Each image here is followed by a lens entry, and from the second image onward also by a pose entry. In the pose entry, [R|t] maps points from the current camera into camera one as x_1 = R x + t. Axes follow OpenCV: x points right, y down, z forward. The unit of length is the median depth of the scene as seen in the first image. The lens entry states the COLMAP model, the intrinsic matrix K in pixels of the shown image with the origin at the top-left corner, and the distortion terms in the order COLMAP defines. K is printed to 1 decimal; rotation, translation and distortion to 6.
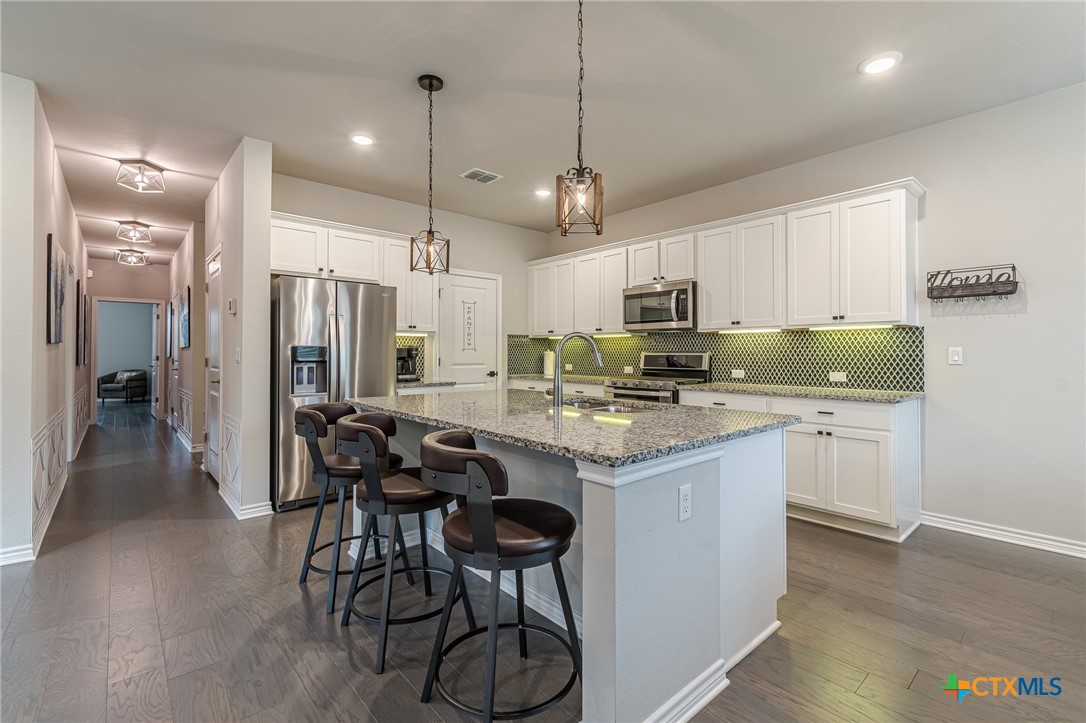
lens RADIAL K [[483.9, 0, 543.3], [0, 483.9, 348.8], [0, 0, 1]] dist [0.004466, -0.001399]
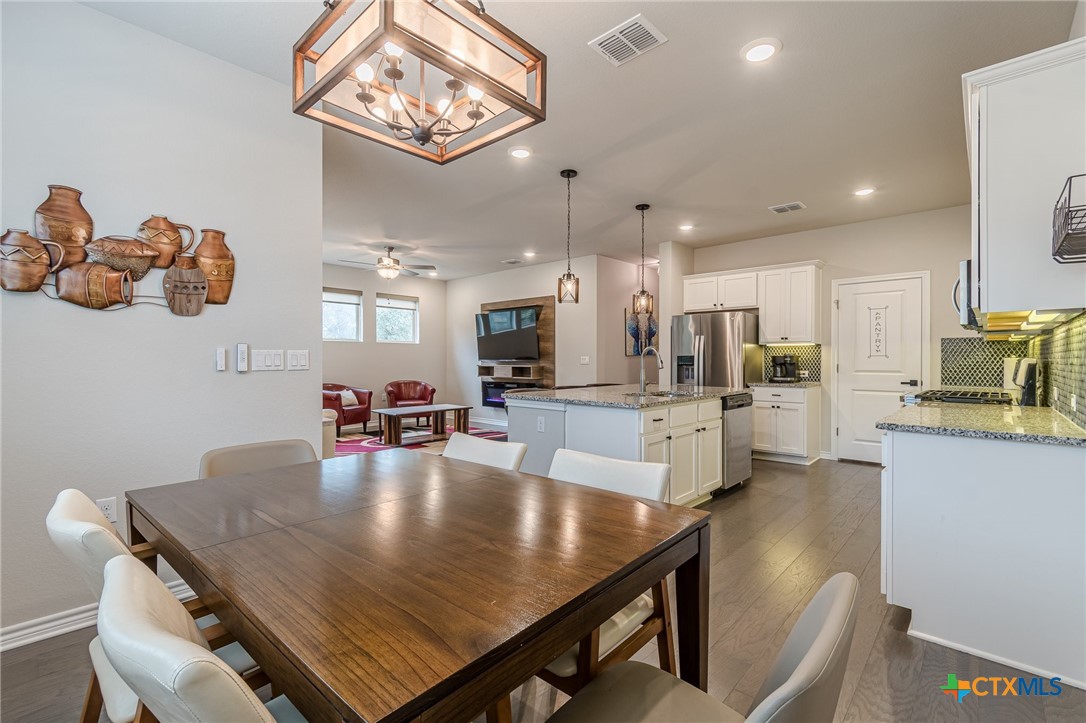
lens RADIAL K [[483.9, 0, 543.7], [0, 483.9, 359.0], [0, 0, 1]] dist [0.004466, -0.001399]
pose [[0.104421, -0.001038, -0.994533, 0.960961], [0.008014, 0.999968, -0.000202, 0.003016], [0.994501, -0.007949, 0.104426, 0.289399]]
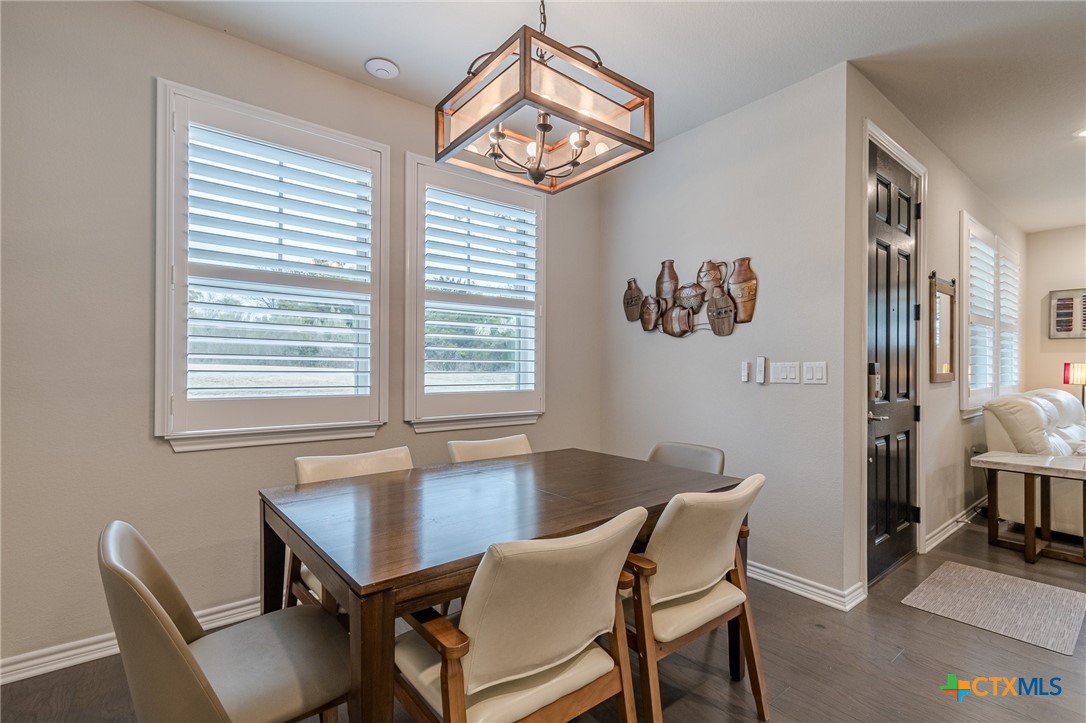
lens RADIAL K [[483.9, 0, 547.5], [0, 483.9, 367.2], [0, 0, 1]] dist [0.004466, -0.001399]
pose [[-0.998205, -0.005783, 0.059609, 0.562006], [-0.006476, 0.999913, -0.011453, 0.003522], [-0.059538, -0.011818, -0.998156, 0.638805]]
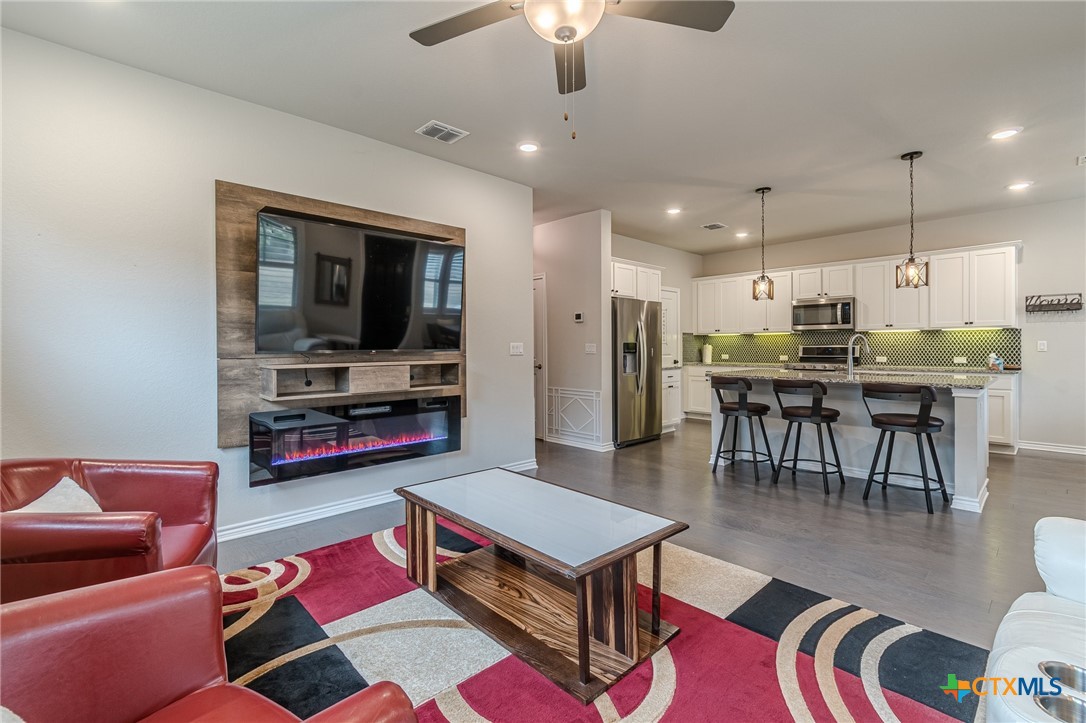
lens RADIAL K [[483.9, 0, 545.9], [0, 483.9, 348.2], [0, 0, 1]] dist [0.004466, -0.001399]
pose [[0.999304, -0.005763, 0.036844, -0.690576], [0.005357, 0.999924, 0.011109, -0.004467], [-0.036905, -0.010904, 0.999259, -0.456356]]
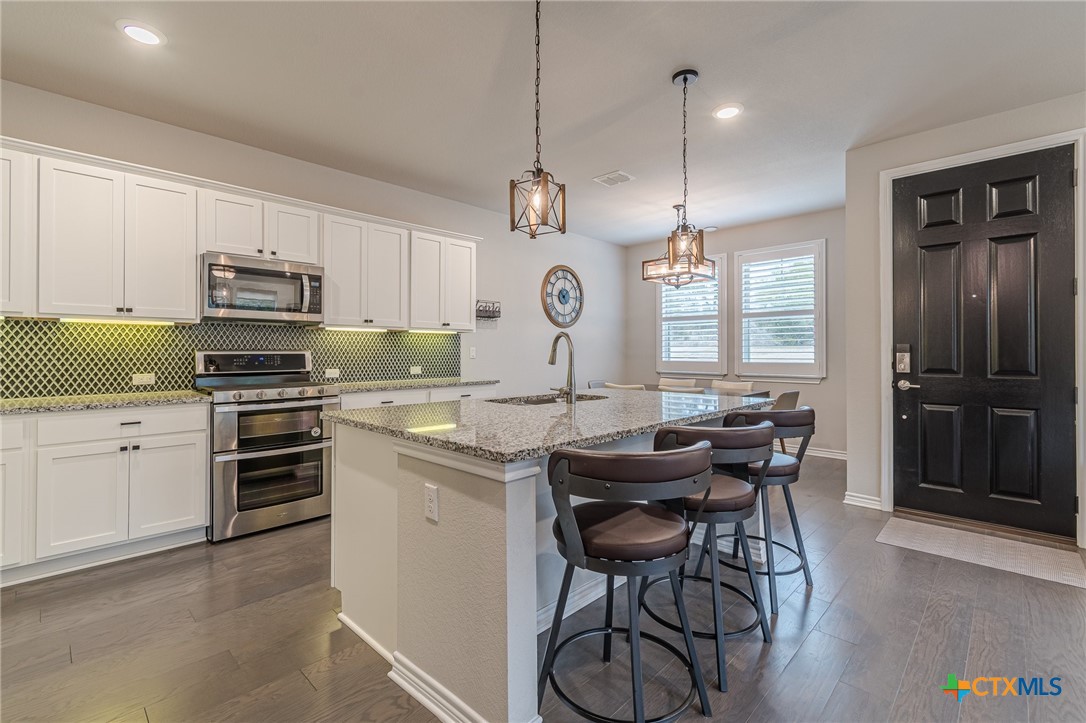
lens RADIAL K [[483.9, 0, 542.5], [0, 483.9, 347.0], [0, 0, 1]] dist [0.004466, -0.001399]
pose [[-0.079109, 0.009620, 0.996820, -0.582737], [-0.007955, 0.999916, -0.010281, 0.006749], [-0.996834, -0.008743, -0.079026, 0.672067]]
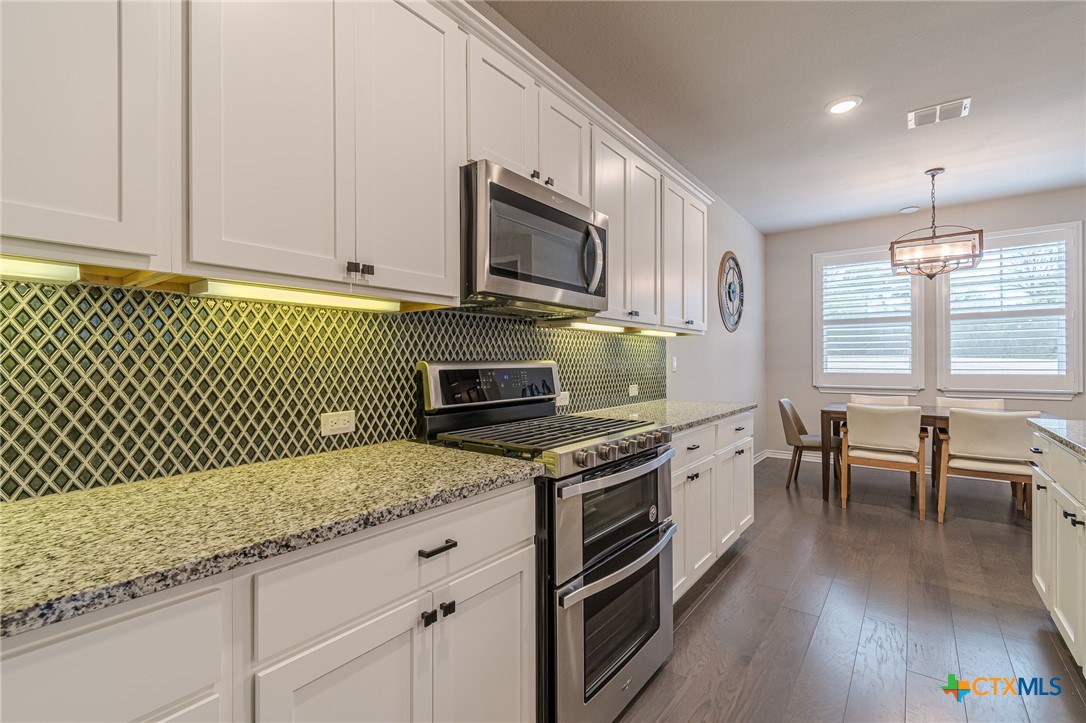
lens RADIAL K [[483.9, 0, 543.9], [0, 483.9, 362.0], [0, 0, 1]] dist [0.004466, -0.001399]
pose [[-0.193915, -0.000046, 0.981018, -0.166973], [-0.004501, 0.999990, -0.000843, 0.008133], [-0.981008, -0.004579, -0.193913, 1.147397]]
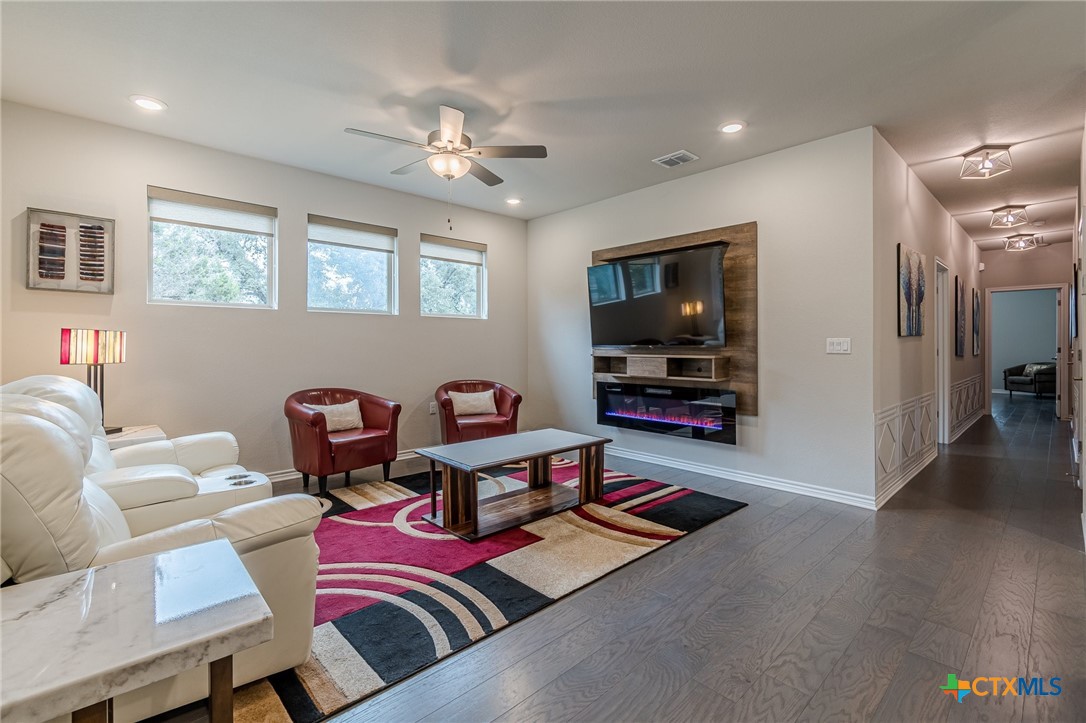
lens RADIAL K [[483.9, 0, 542.2], [0, 483.9, 347.4], [0, 0, 1]] dist [0.004466, -0.001399]
pose [[0.031794, 0.005373, -0.999480, 0.110780], [0.009707, 0.999937, 0.005684, 0.001223], [0.999447, -0.009883, 0.031740, 0.073769]]
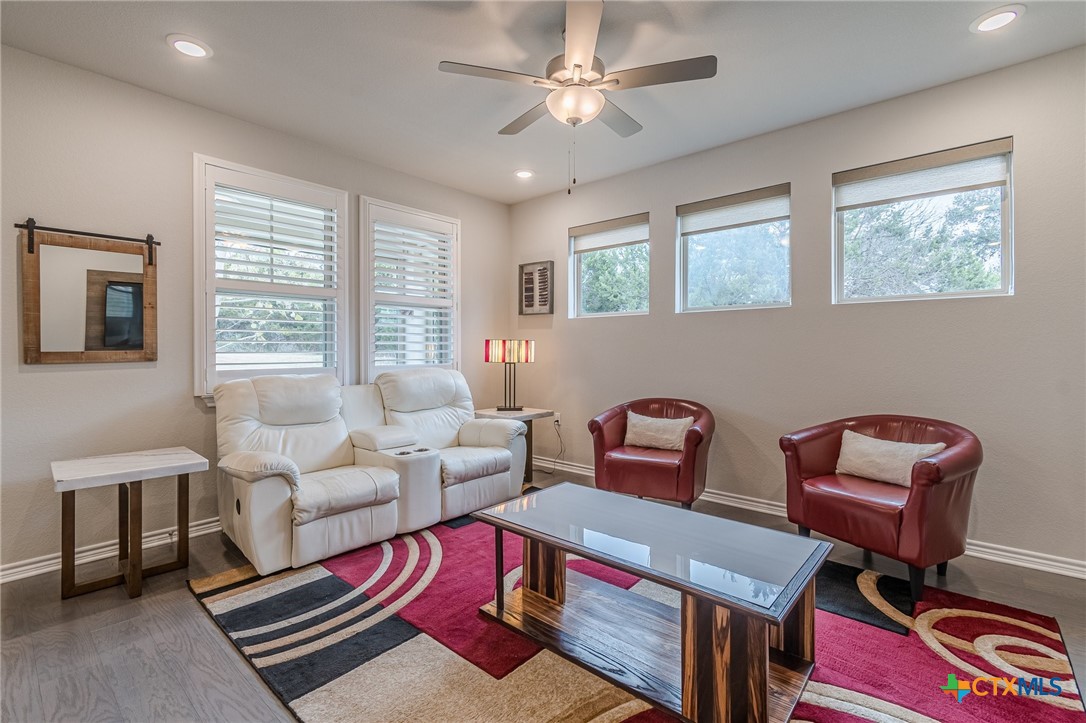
lens RADIAL K [[483.9, 0, 546.6], [0, 483.9, 348.2], [0, 0, 1]] dist [0.004466, -0.001399]
pose [[-0.989798, 0.001128, -0.142475, -0.545369], [0.002896, 0.999921, -0.012208, 0.004725], [0.142450, -0.012496, -0.989723, 0.502289]]
